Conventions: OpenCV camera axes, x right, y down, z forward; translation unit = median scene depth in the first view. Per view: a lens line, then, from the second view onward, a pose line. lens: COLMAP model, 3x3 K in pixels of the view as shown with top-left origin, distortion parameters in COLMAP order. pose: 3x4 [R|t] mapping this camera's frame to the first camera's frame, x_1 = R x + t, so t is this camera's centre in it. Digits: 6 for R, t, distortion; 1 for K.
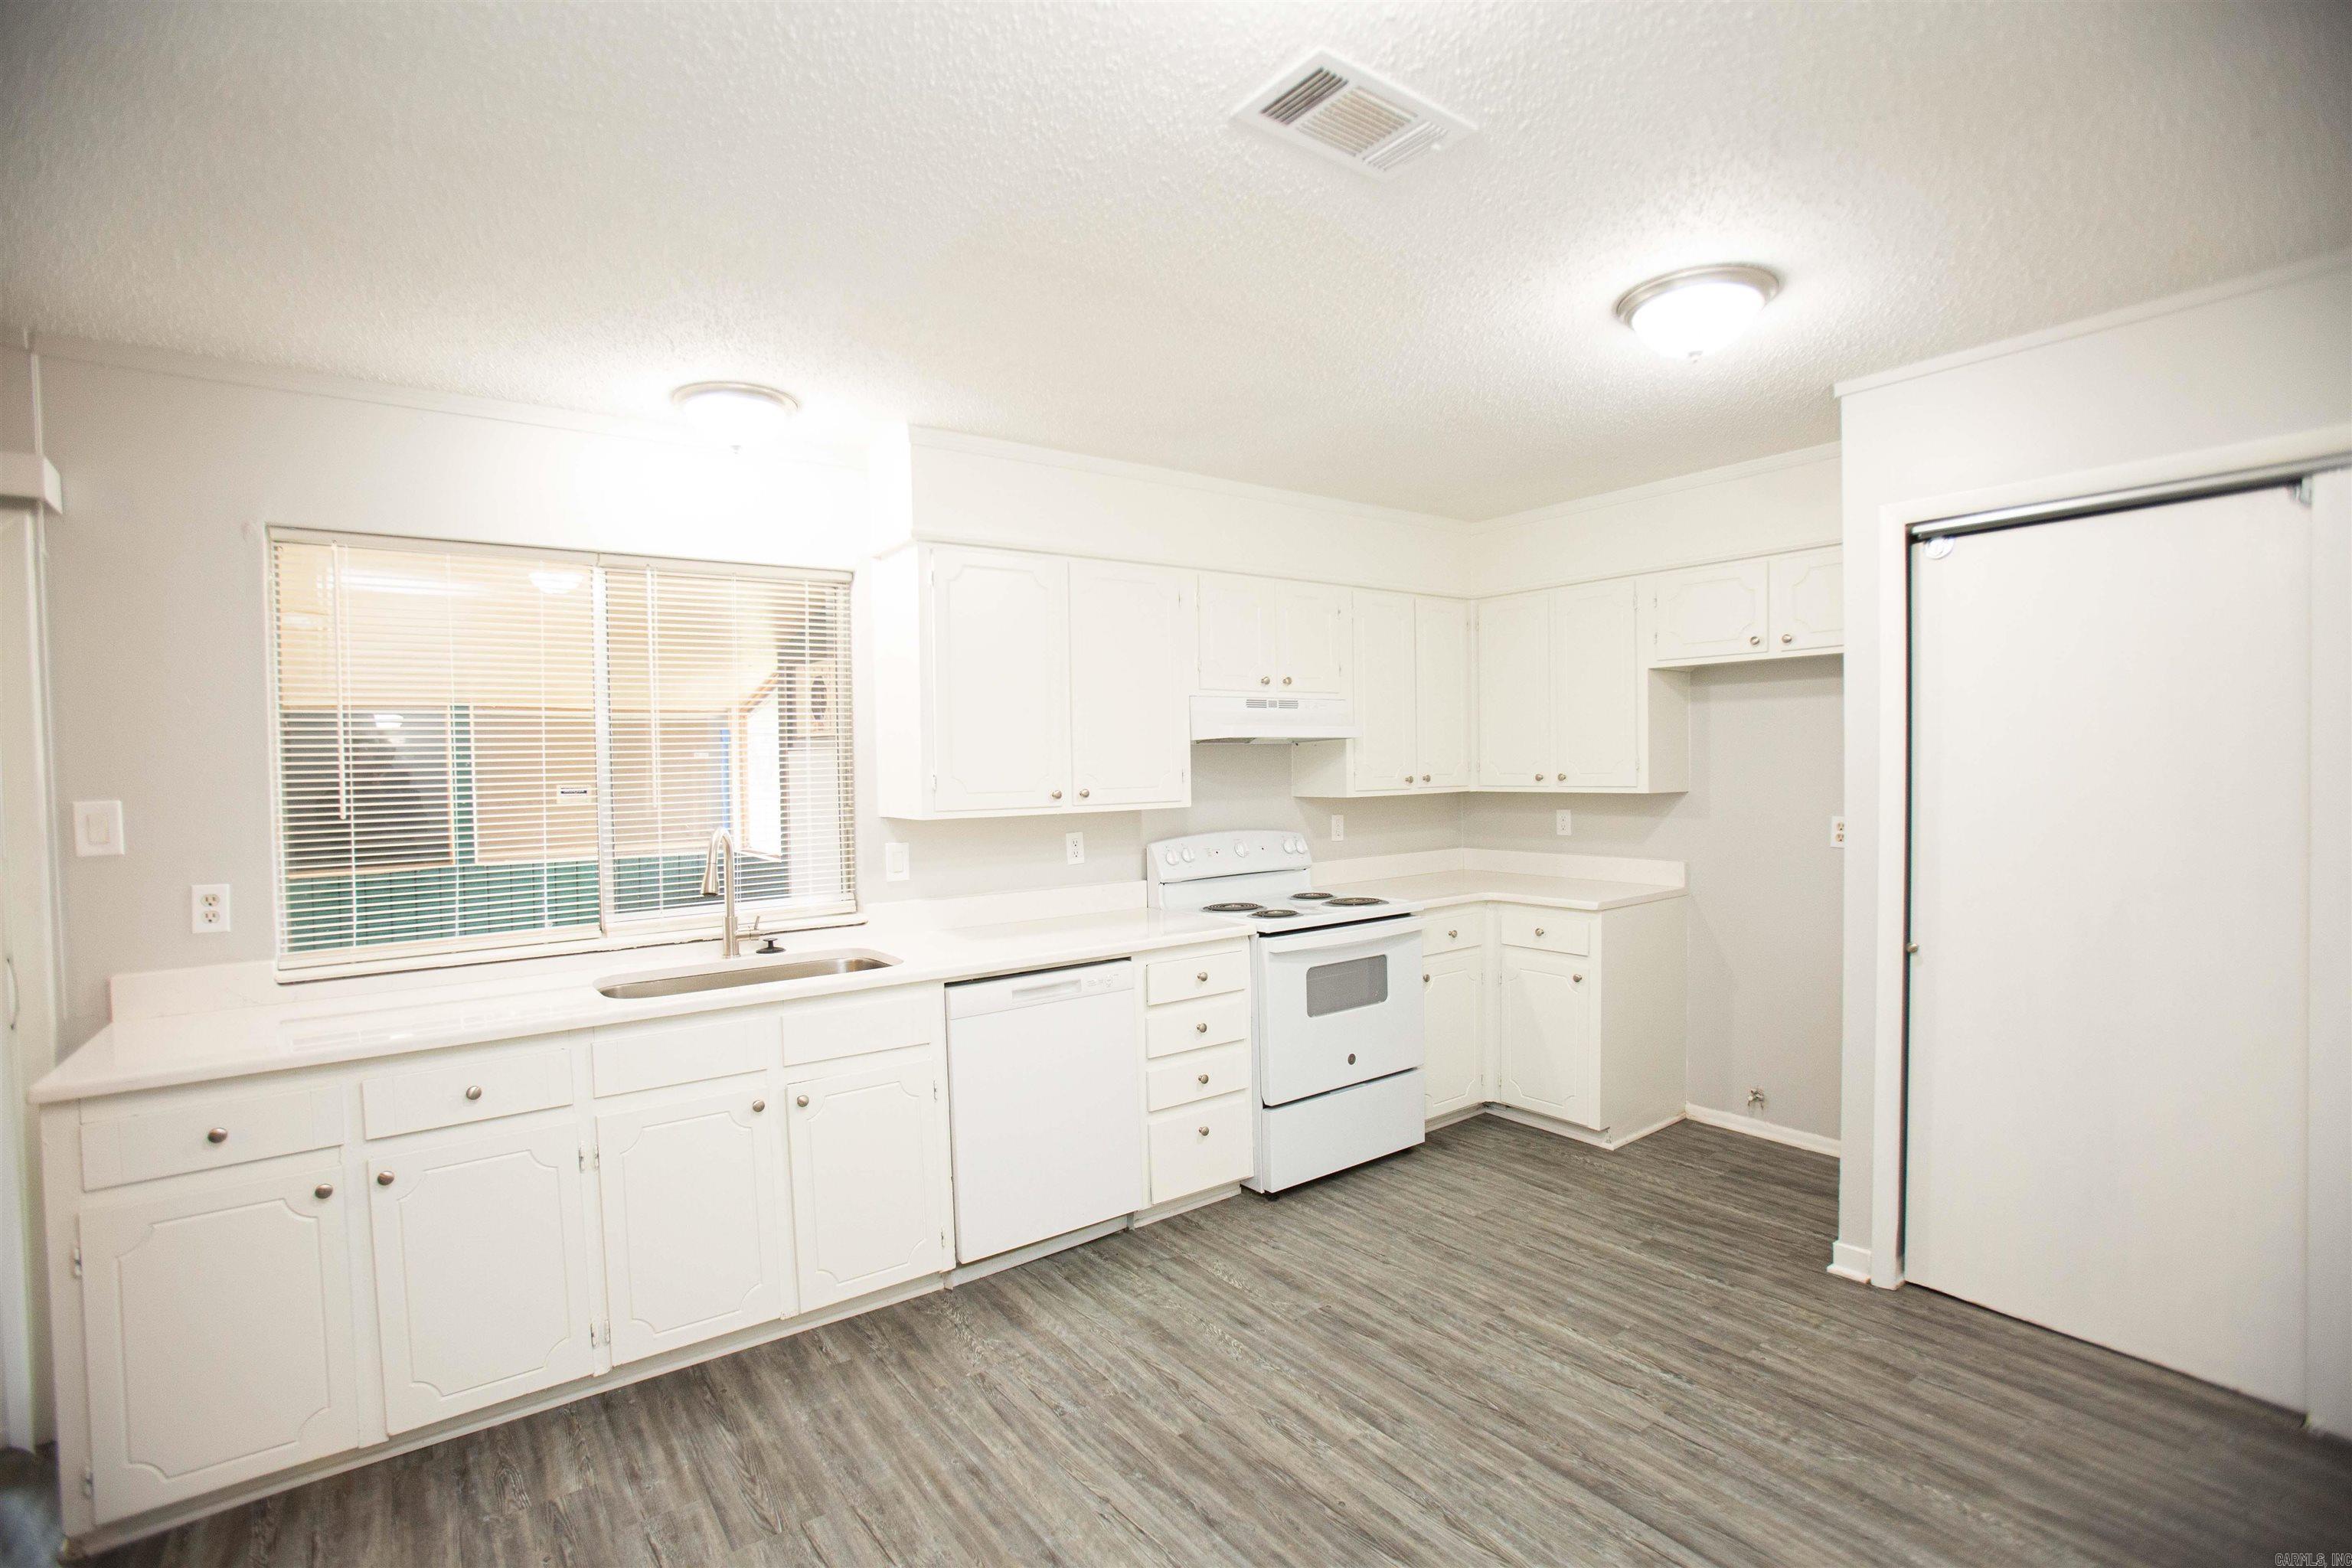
lens RADIAL K [[1082.4, 0, 1159.8], [0, 1082.4, 779.7], [0, 0, 1]] dist [-0.058079, 0.023280]
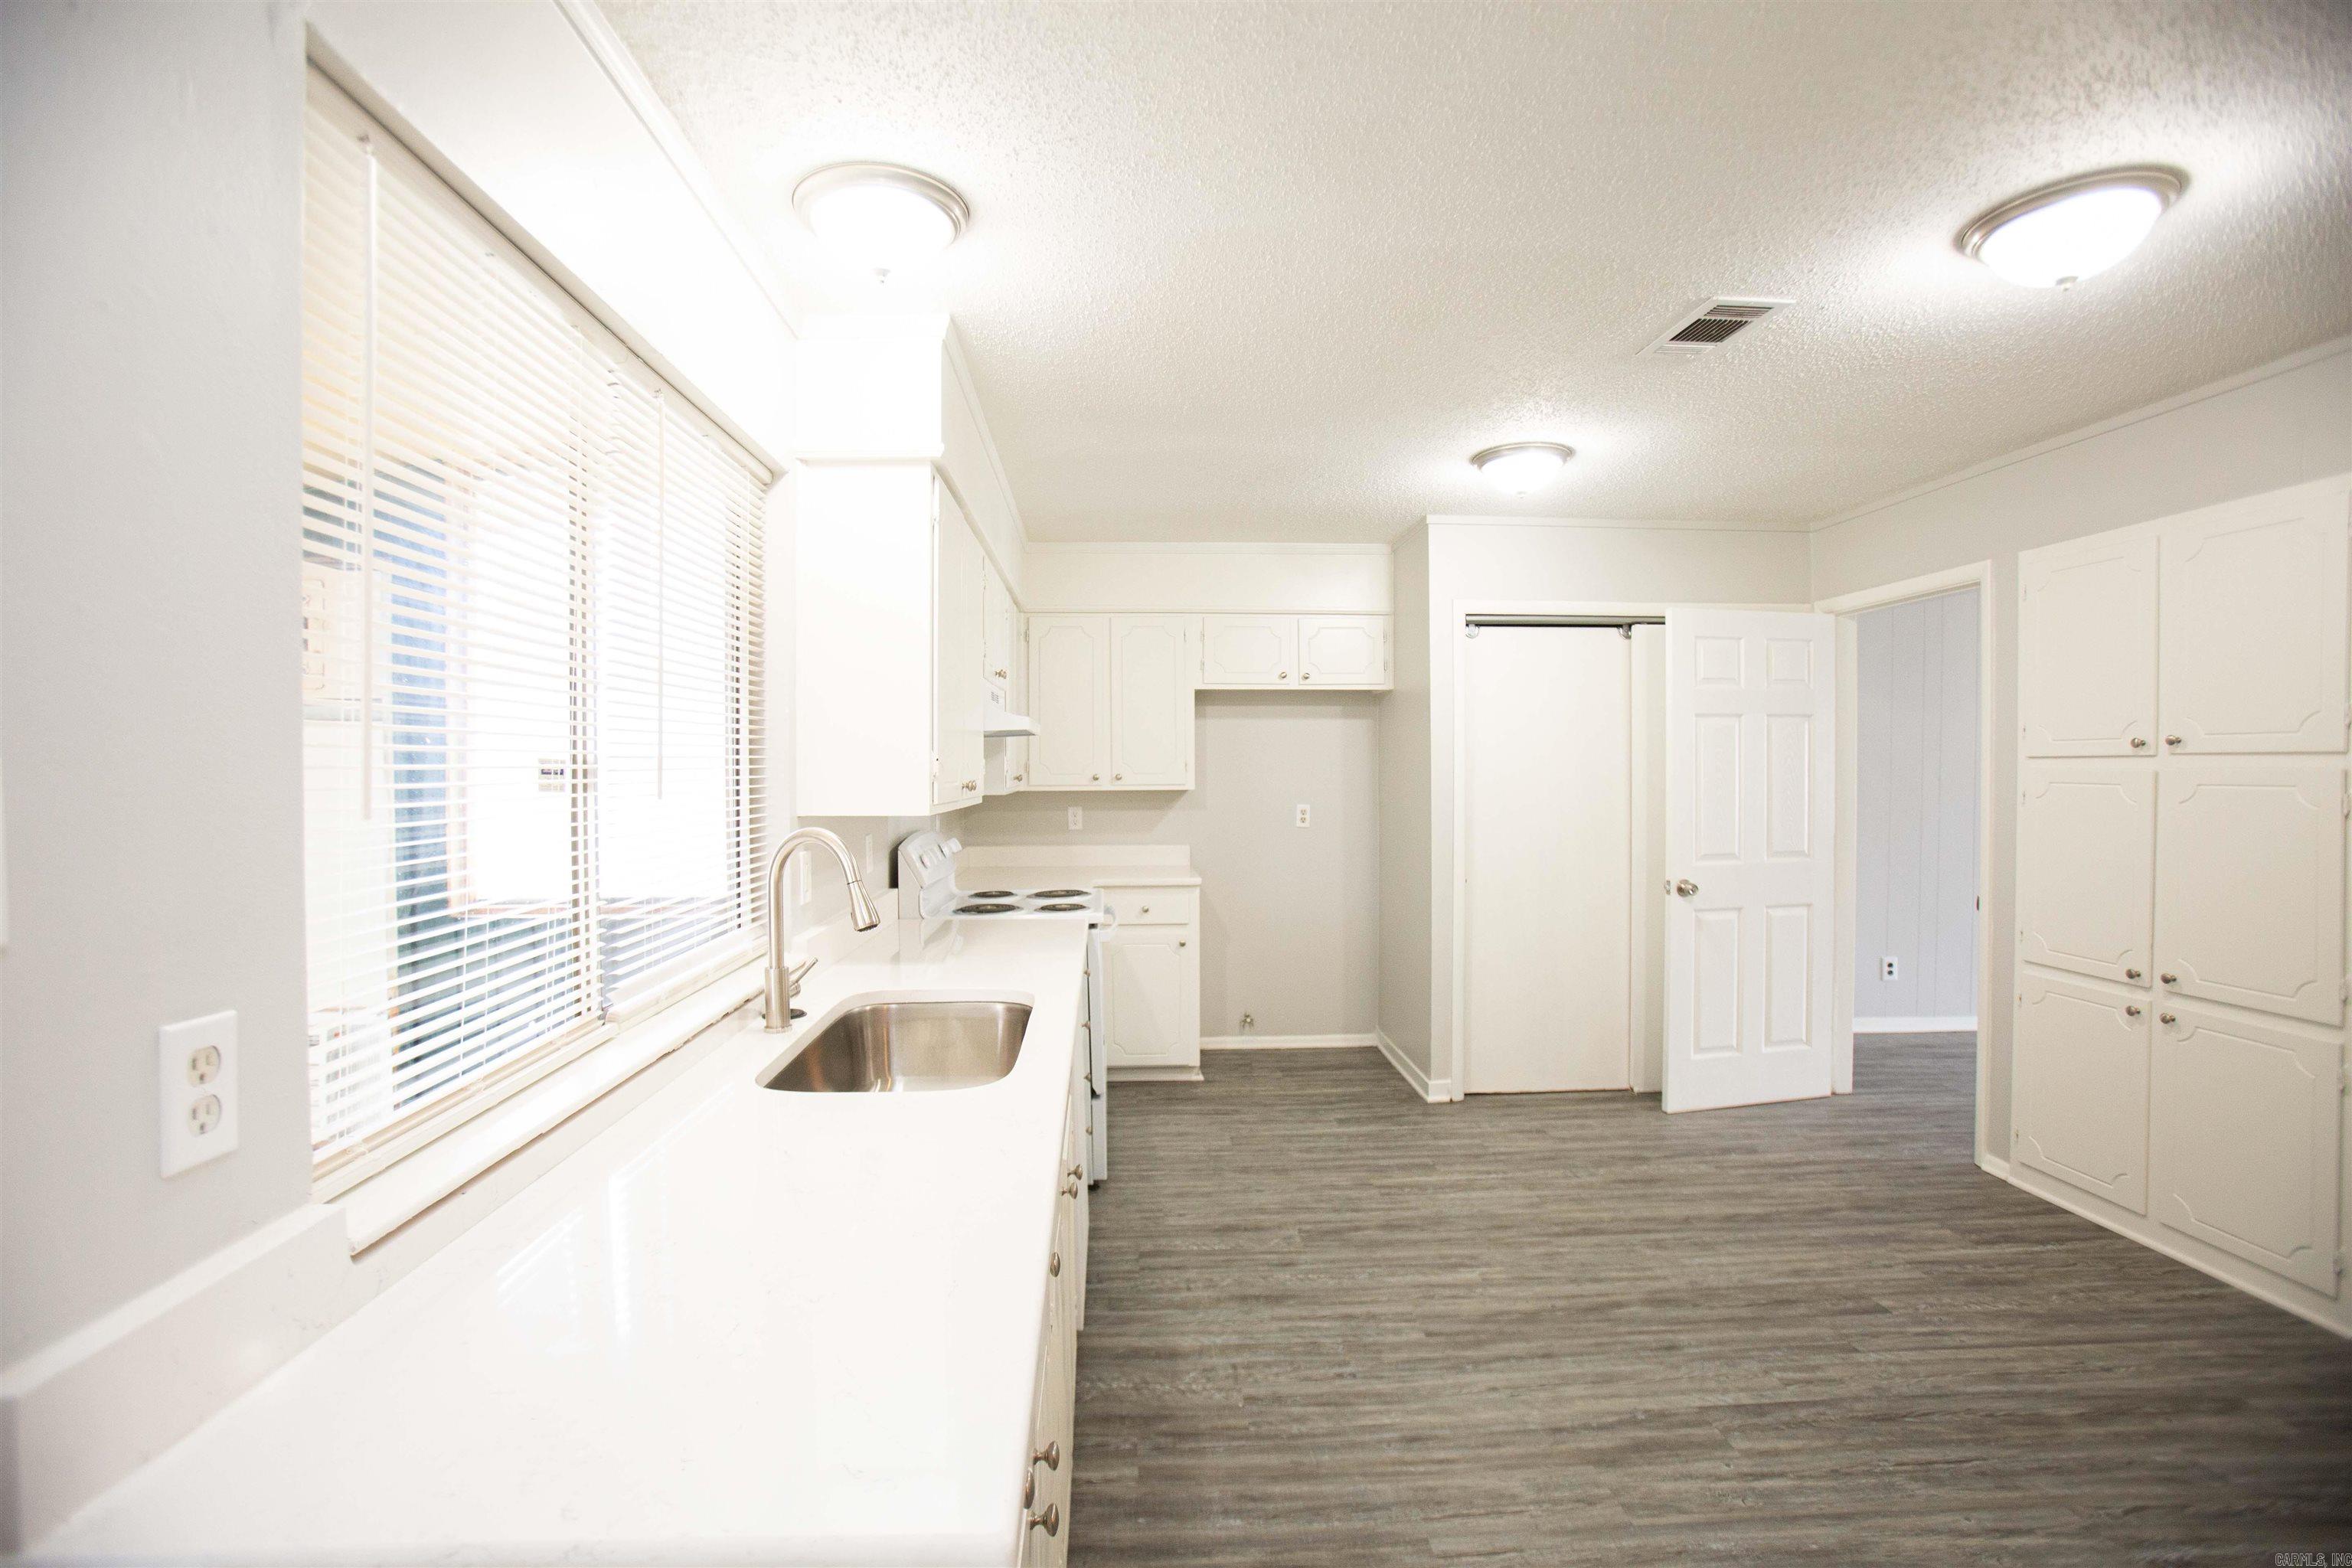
lens RADIAL K [[1082.4, 0, 1163.8], [0, 1082.4, 791.8], [0, 0, 1]] dist [-0.058079, 0.023280]
pose [[0.544070, 0.000141, 0.839040, -0.860460], [0.006549, 0.999969, -0.004415, 0.027894], [-0.839014, 0.007896, 0.544052, 0.478730]]
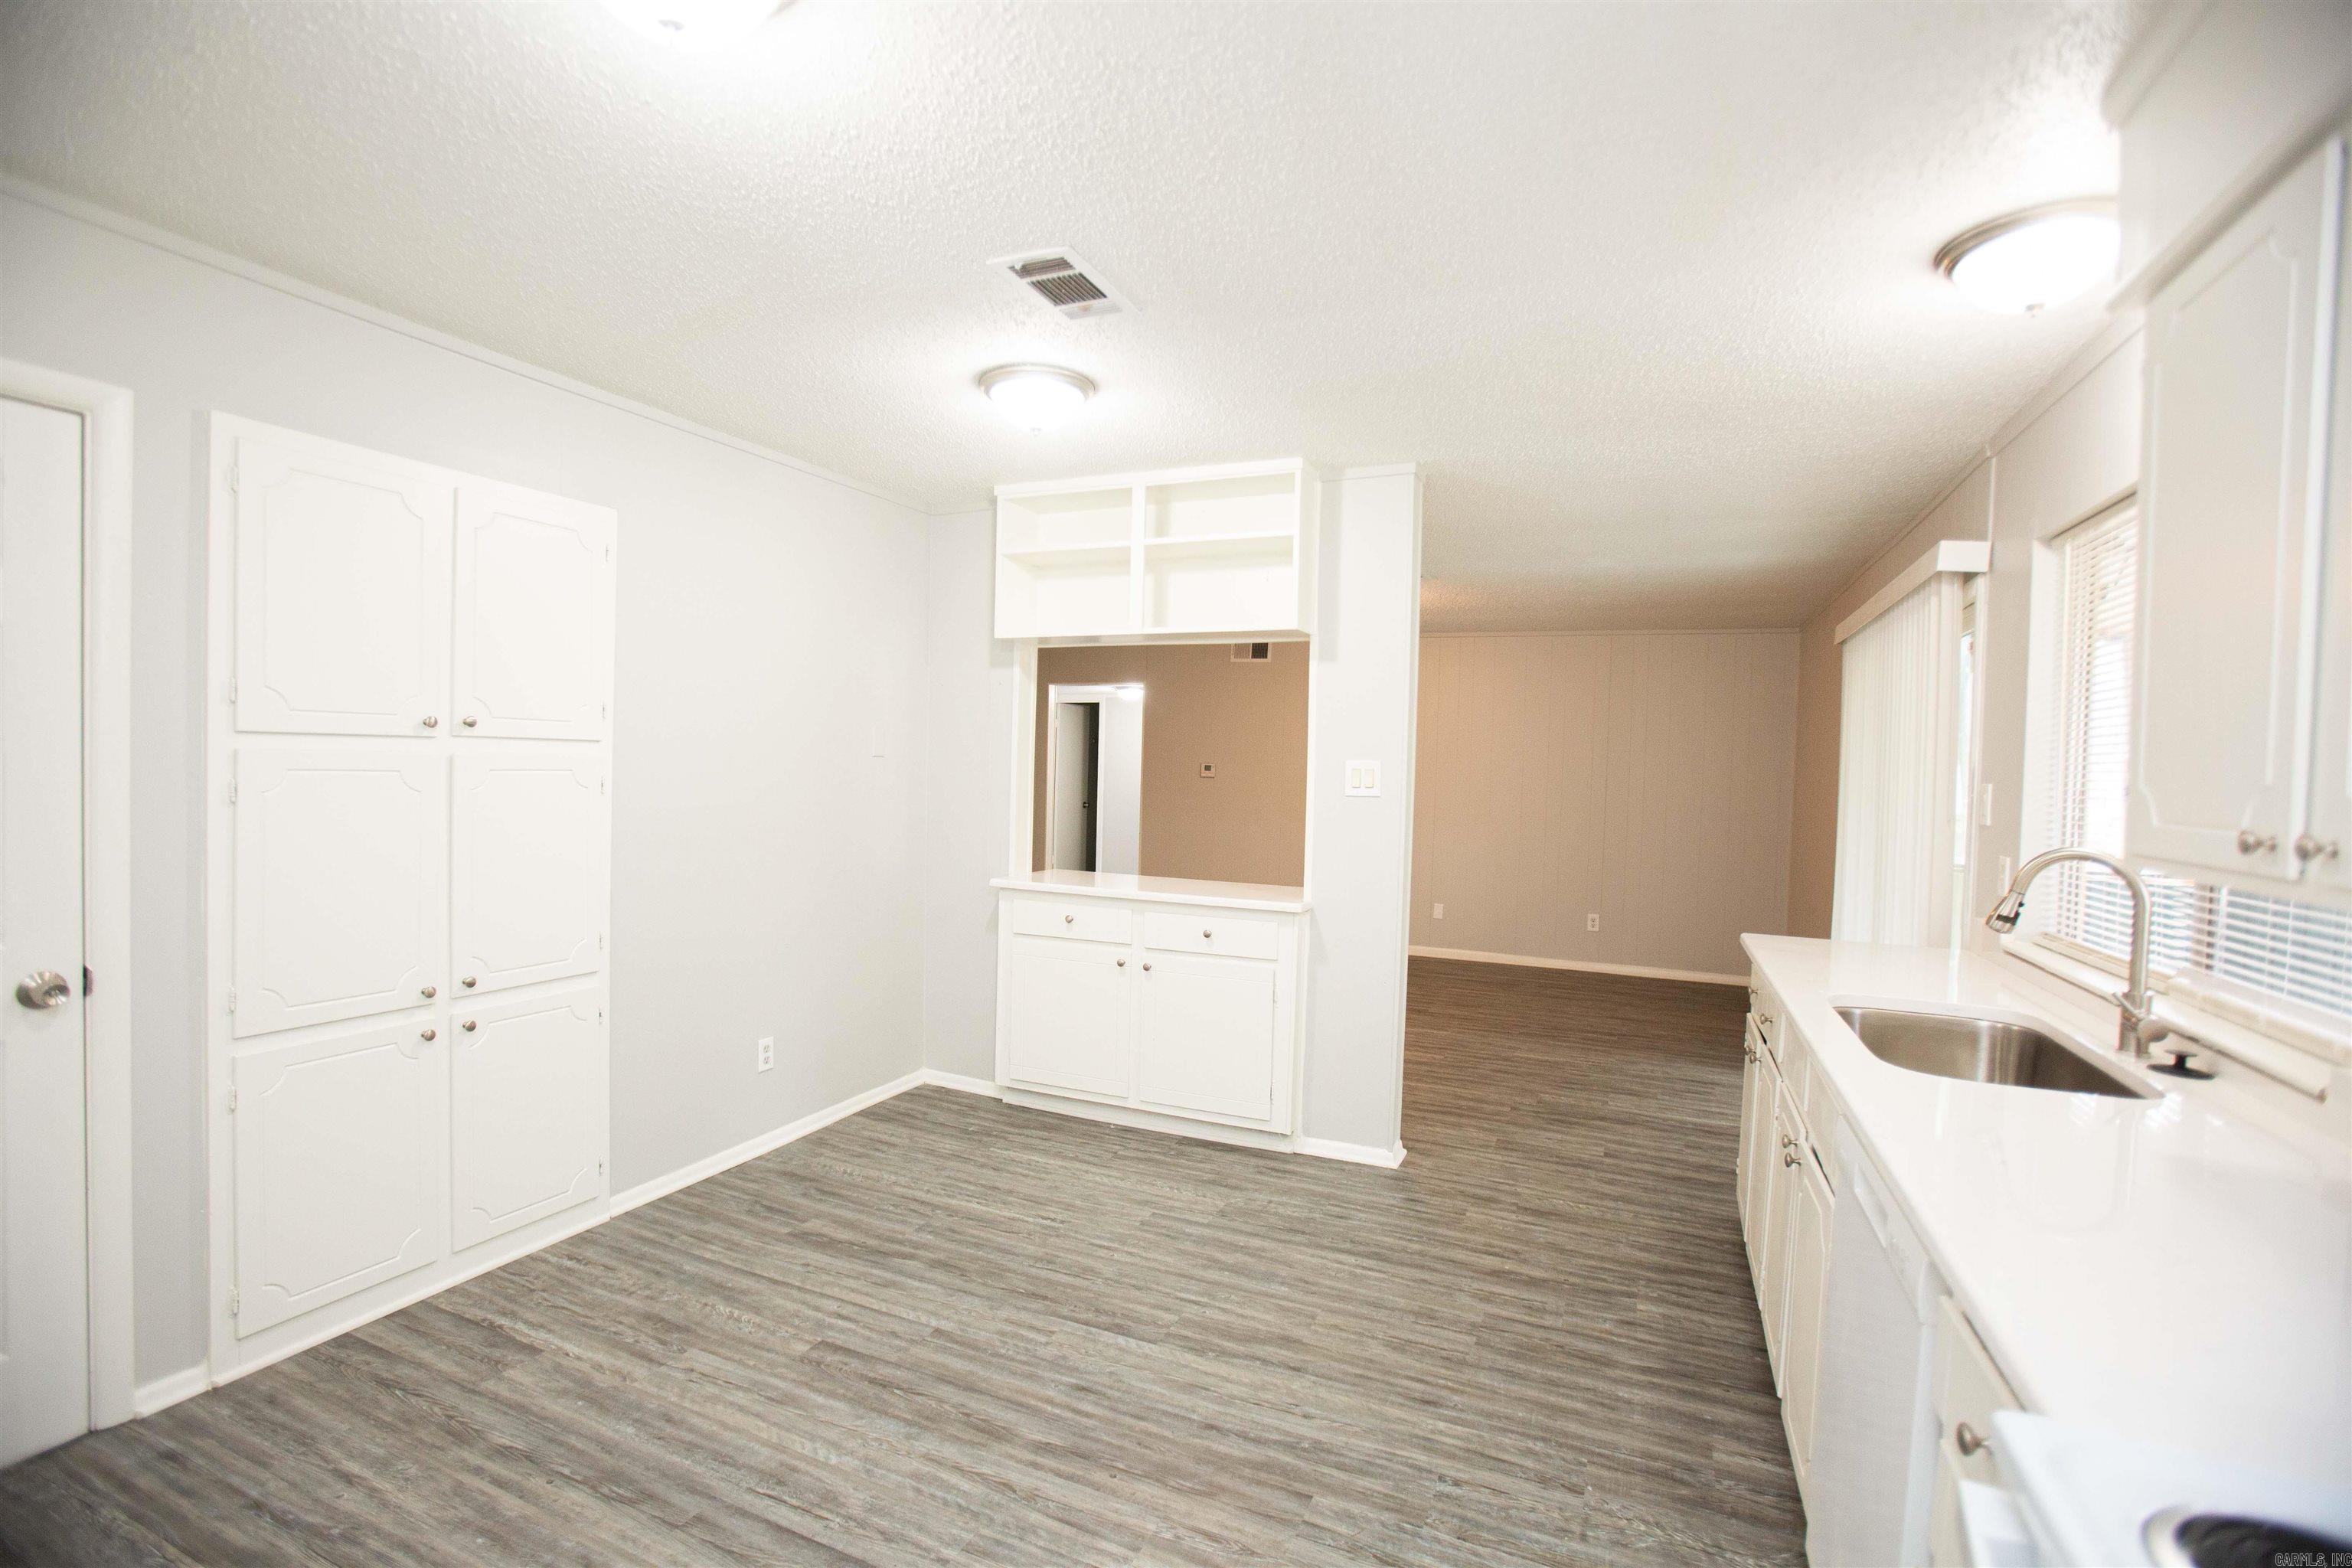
lens RADIAL K [[1082.4, 0, 1157.3], [0, 1082.4, 790.4], [0, 0, 1]] dist [-0.058079, 0.023280]
pose [[-0.868021, 0.008598, -0.496453, 0.447980], [-0.017569, 0.998692, 0.048013, -0.014903], [0.496216, 0.050398, -0.866735, 1.319347]]
